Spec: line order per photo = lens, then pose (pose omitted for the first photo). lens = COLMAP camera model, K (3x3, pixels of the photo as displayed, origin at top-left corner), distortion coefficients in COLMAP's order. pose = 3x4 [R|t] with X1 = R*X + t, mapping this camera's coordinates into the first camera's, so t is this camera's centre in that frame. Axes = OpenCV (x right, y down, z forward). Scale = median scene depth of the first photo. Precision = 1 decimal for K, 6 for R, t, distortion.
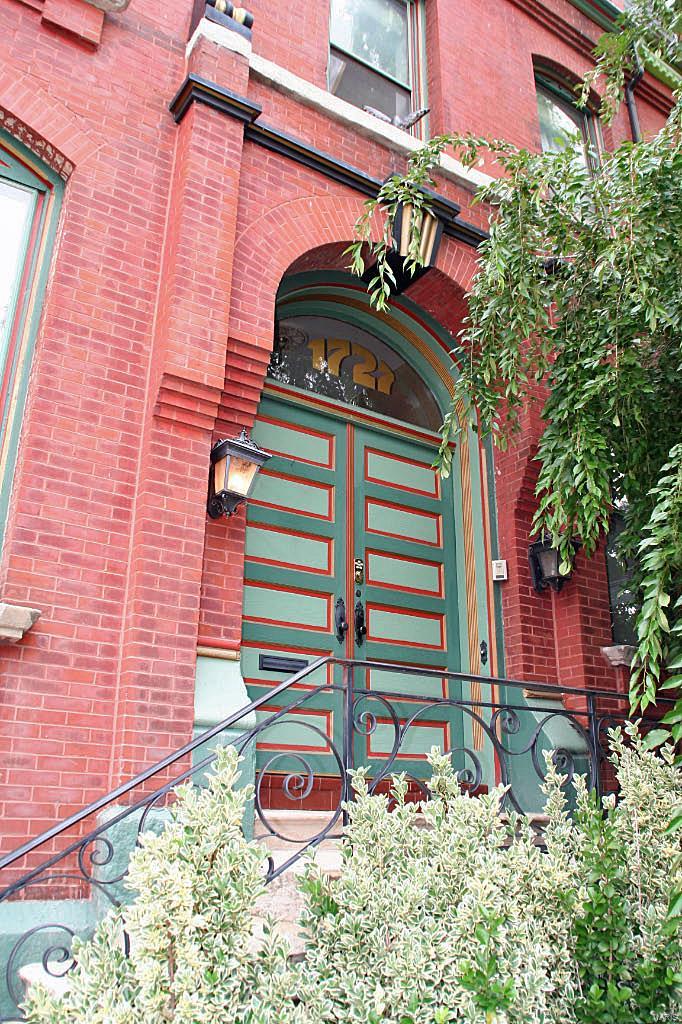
lens RADIAL K [[865.9, 0, 336.6], [0, 865.9, 506.9], [0, 0, 1]] dist [-0.161023, 0.100970]
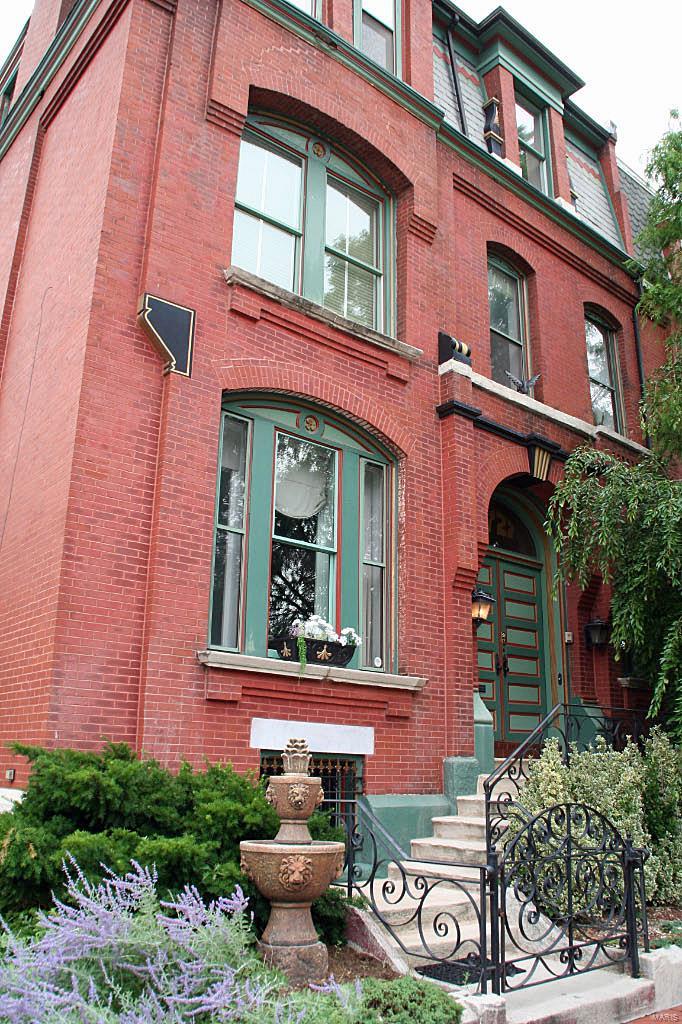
lens RADIAL K [[865.9, 0, 345.9], [0, 865.9, 514.5], [0, 0, 1]] dist [-0.161023, 0.100970]
pose [[0.993836, 0.038045, 0.104127, -0.609209], [-0.044588, 0.997126, 0.061247, -0.347630], [-0.101497, -0.065512, 0.992676, -0.992228]]
